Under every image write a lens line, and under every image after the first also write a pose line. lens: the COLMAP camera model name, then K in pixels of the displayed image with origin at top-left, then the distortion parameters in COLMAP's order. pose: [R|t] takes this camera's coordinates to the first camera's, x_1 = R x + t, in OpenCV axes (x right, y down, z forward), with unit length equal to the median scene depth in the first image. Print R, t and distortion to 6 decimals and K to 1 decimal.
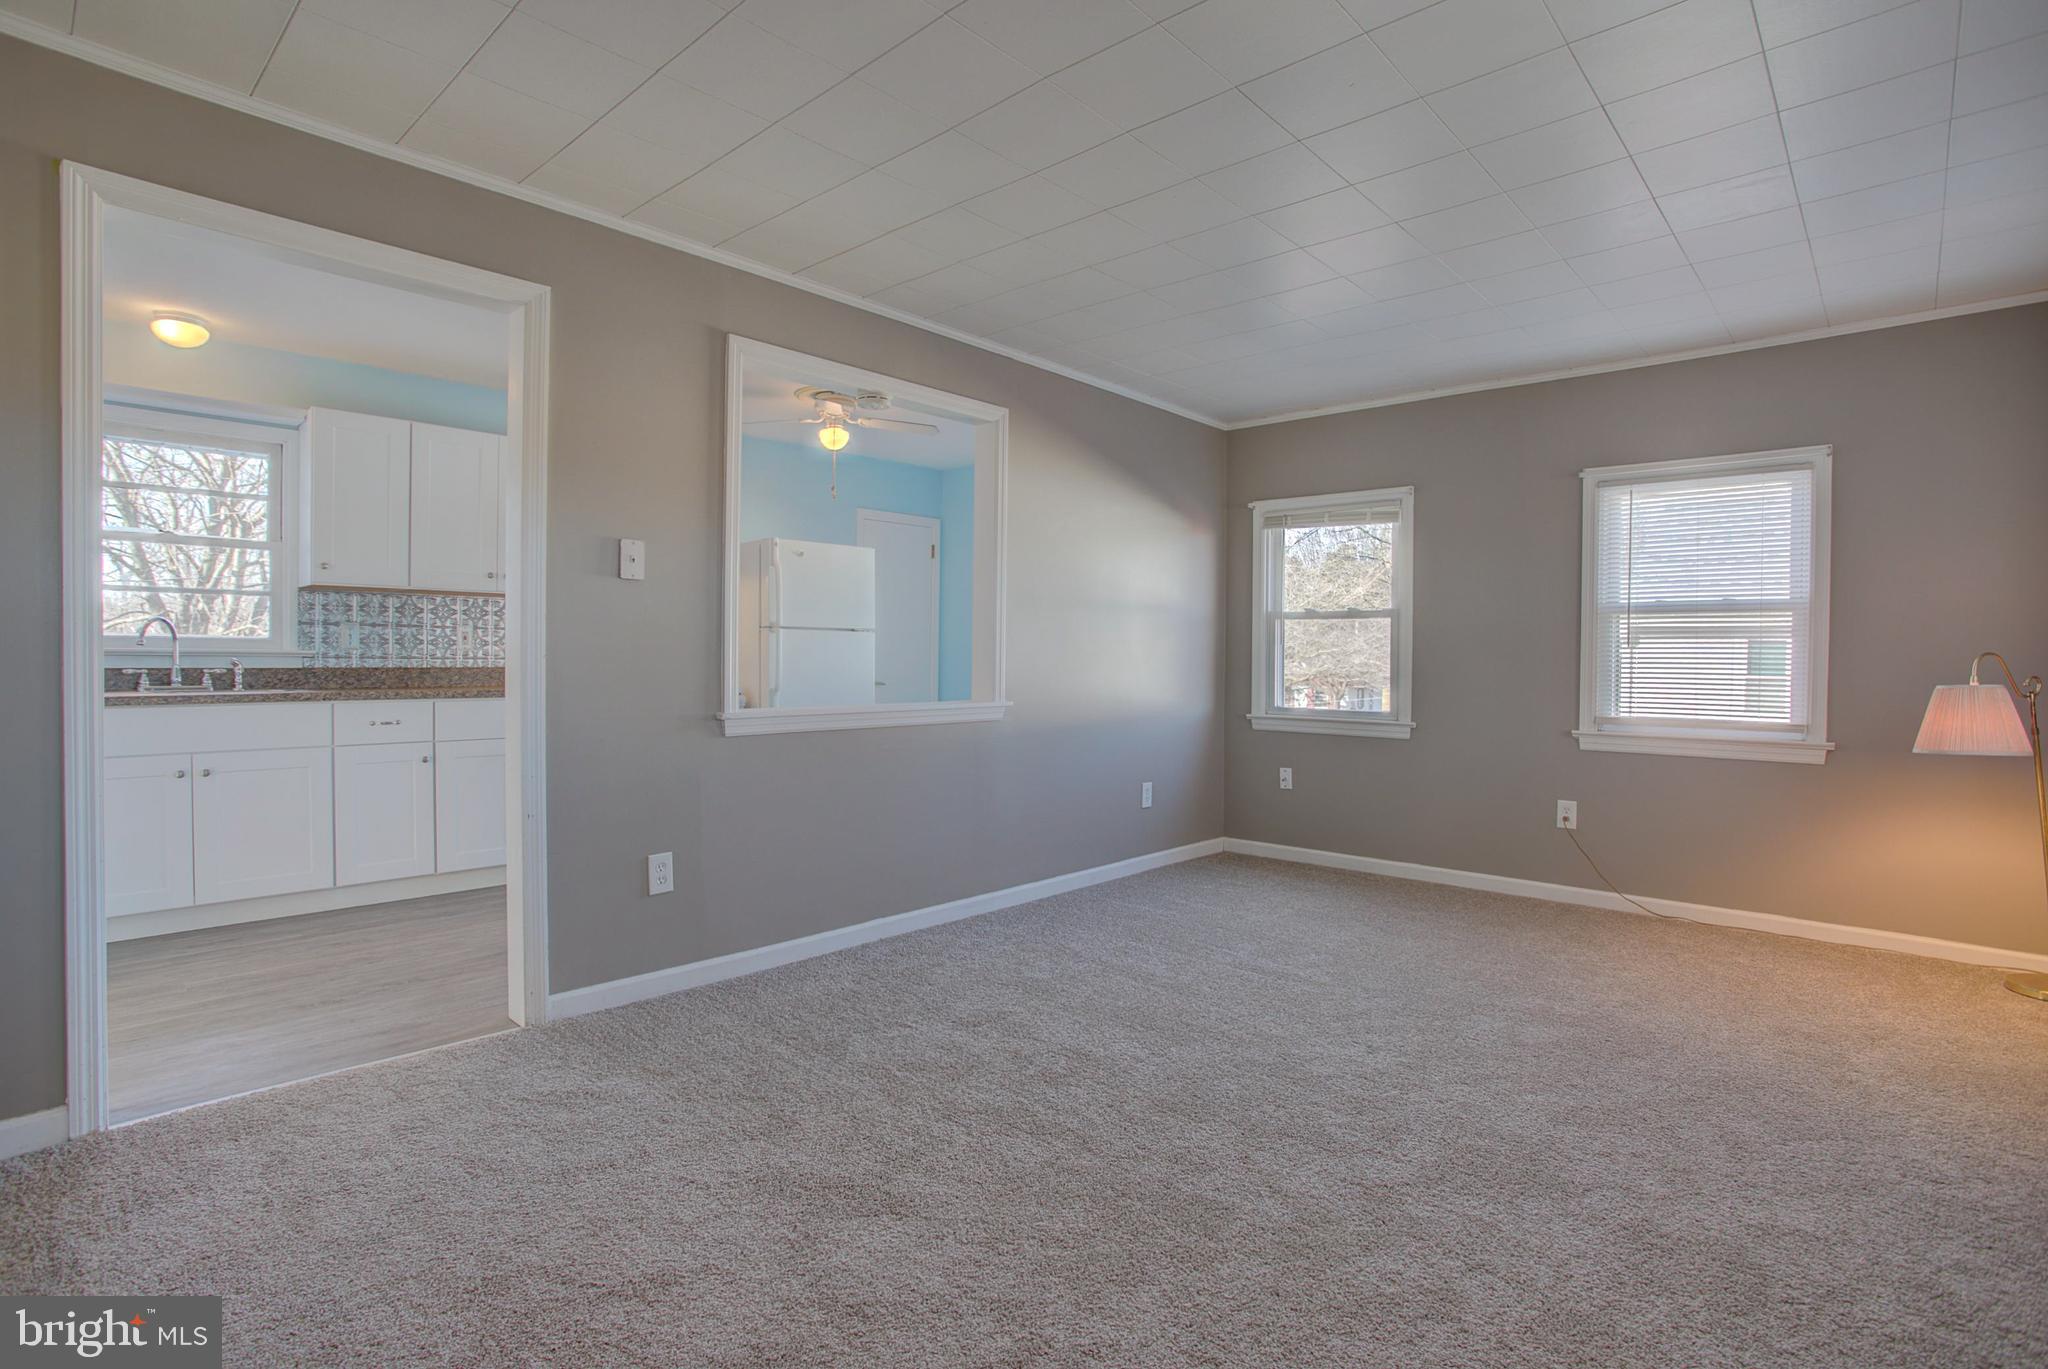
lens RADIAL K [[1005.2, 0, 993.9], [0, 1005.2, 673.5], [0, 0, 1]] dist [-0.062597, 0.030803]
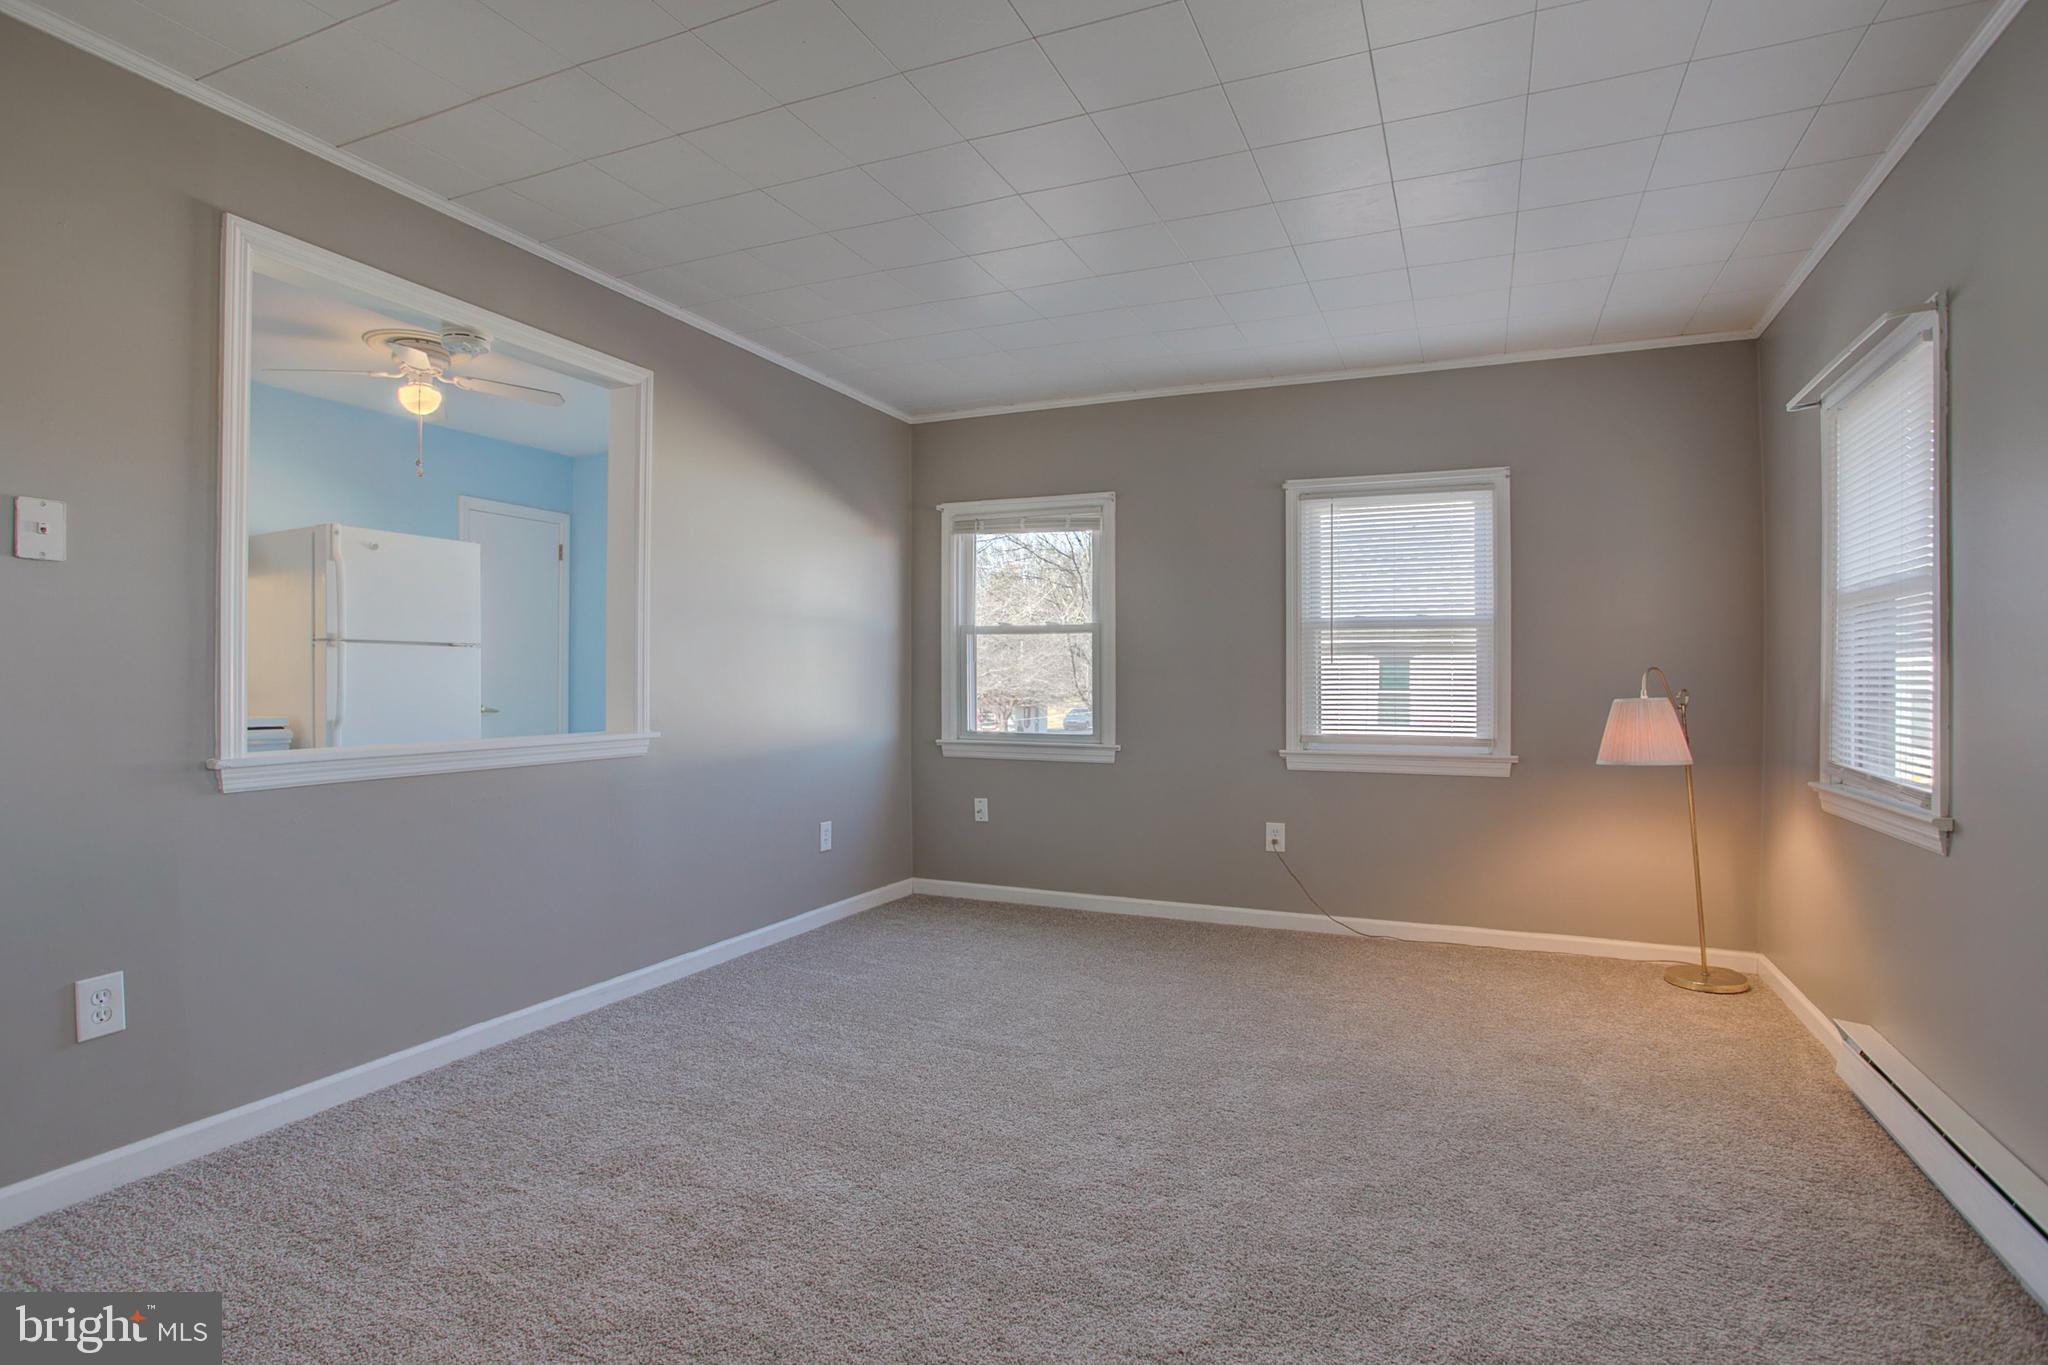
lens RADIAL K [[1042.1, 0, 1065.0], [0, 1042.1, 689.0], [0, 0, 1]] dist [-0.063621, 0.030936]
pose [[0.924613, -0.009371, 0.380793, 0.005289], [0.011252, 0.999933, -0.002713, -0.001291], [-0.380742, 0.006793, 0.924656, 0.134863]]
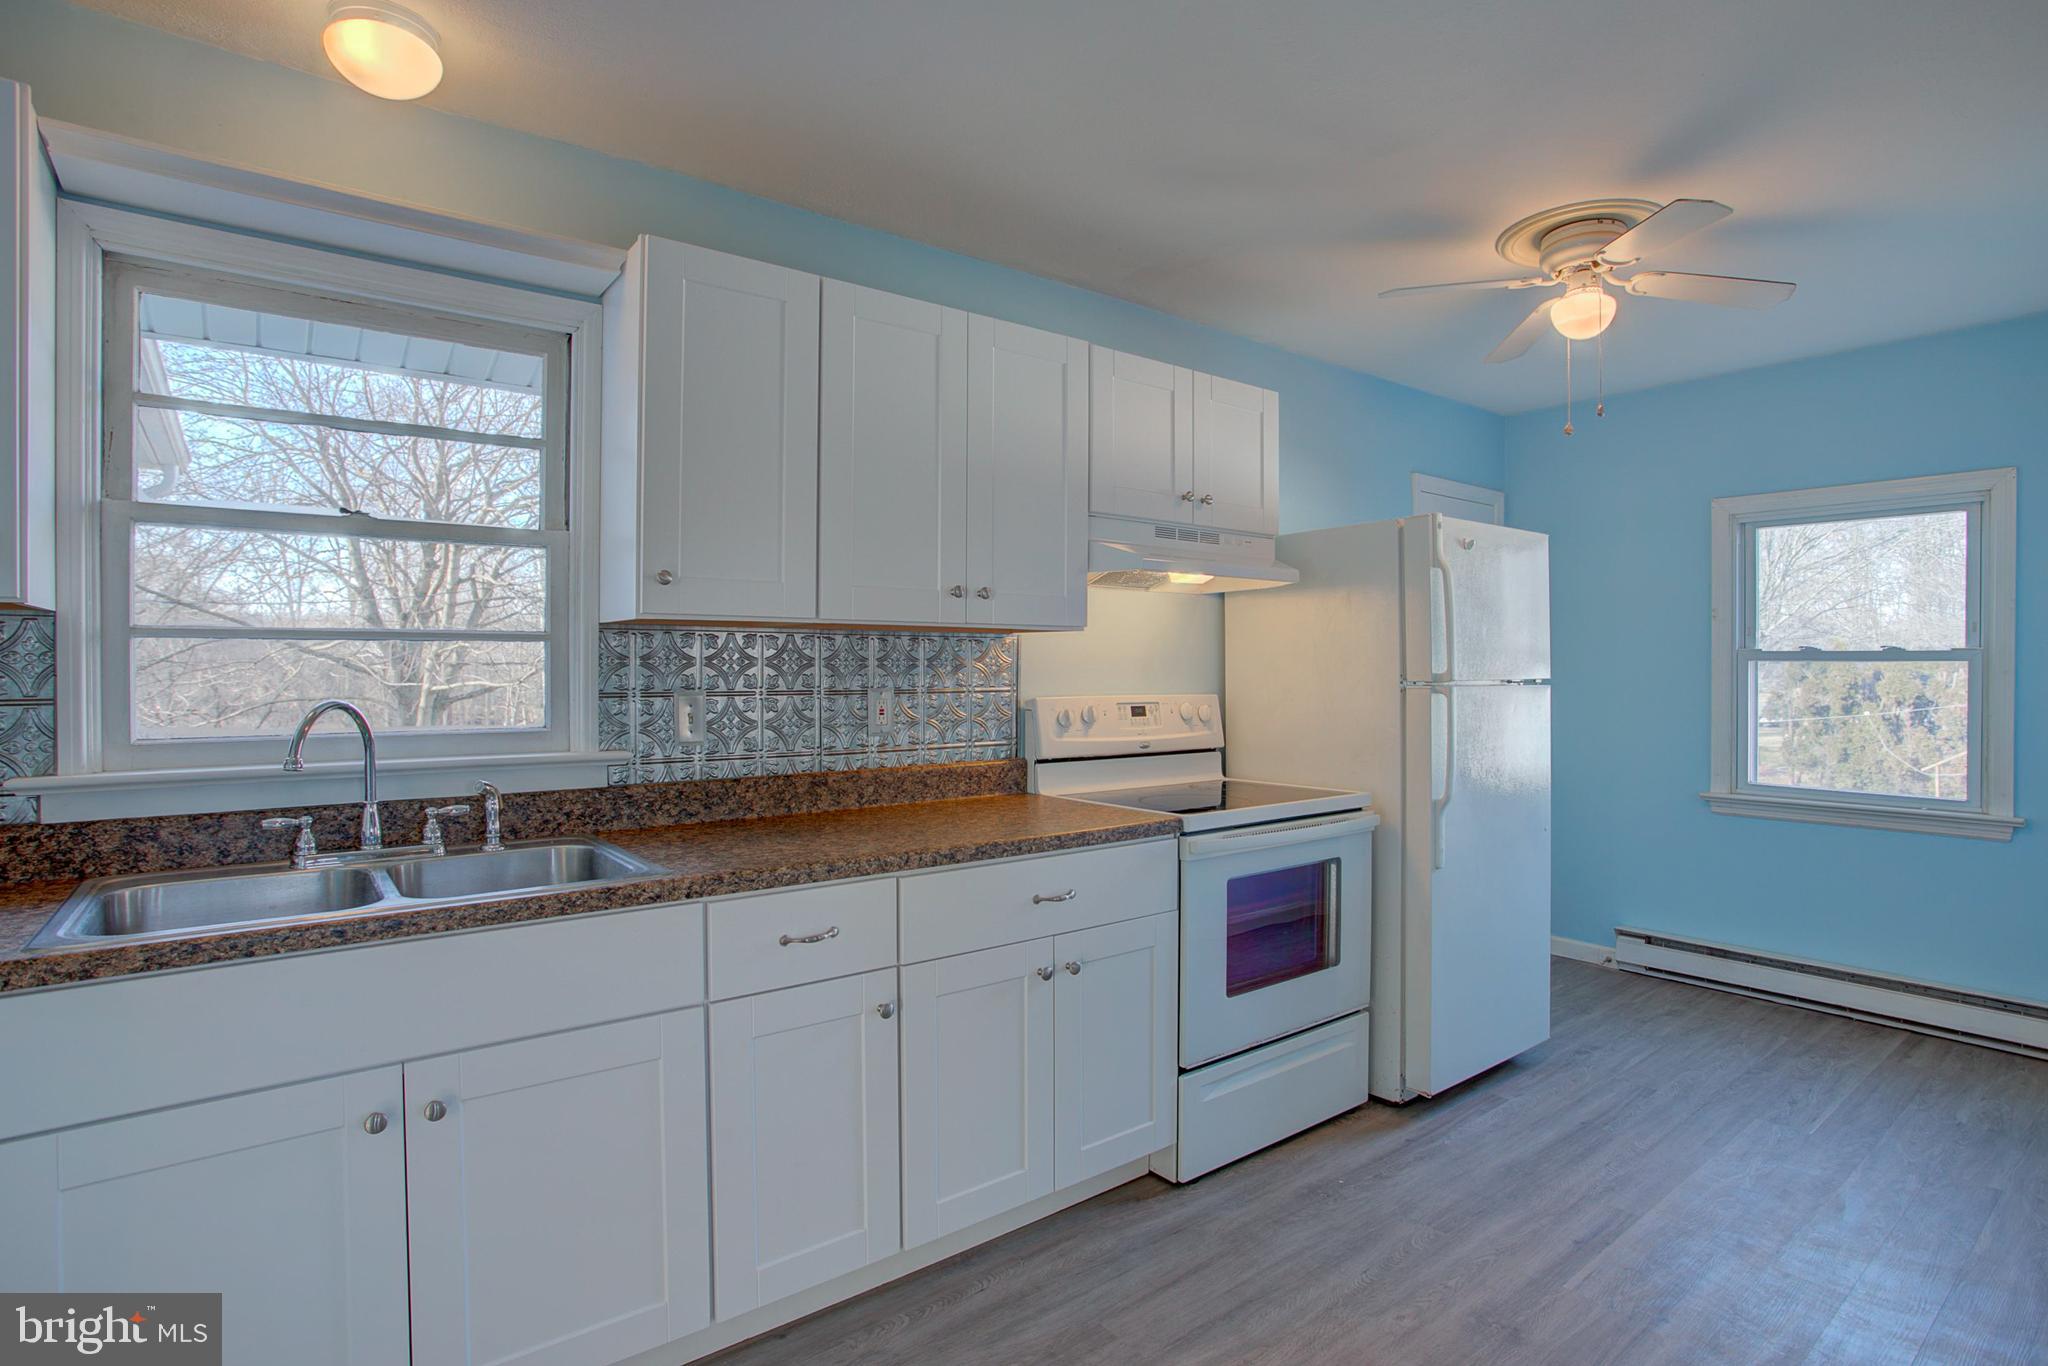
lens RADIAL K [[1027.2, 0, 1001.2], [0, 1027.2, 675.3], [0, 0, 1]] dist [-0.063472, 0.027908]
pose [[0.987856, -0.002266, -0.155358, -0.437609], [0.001163, 0.999973, -0.007190, -0.058067], [0.155370, 0.006922, 0.987832, 0.536797]]
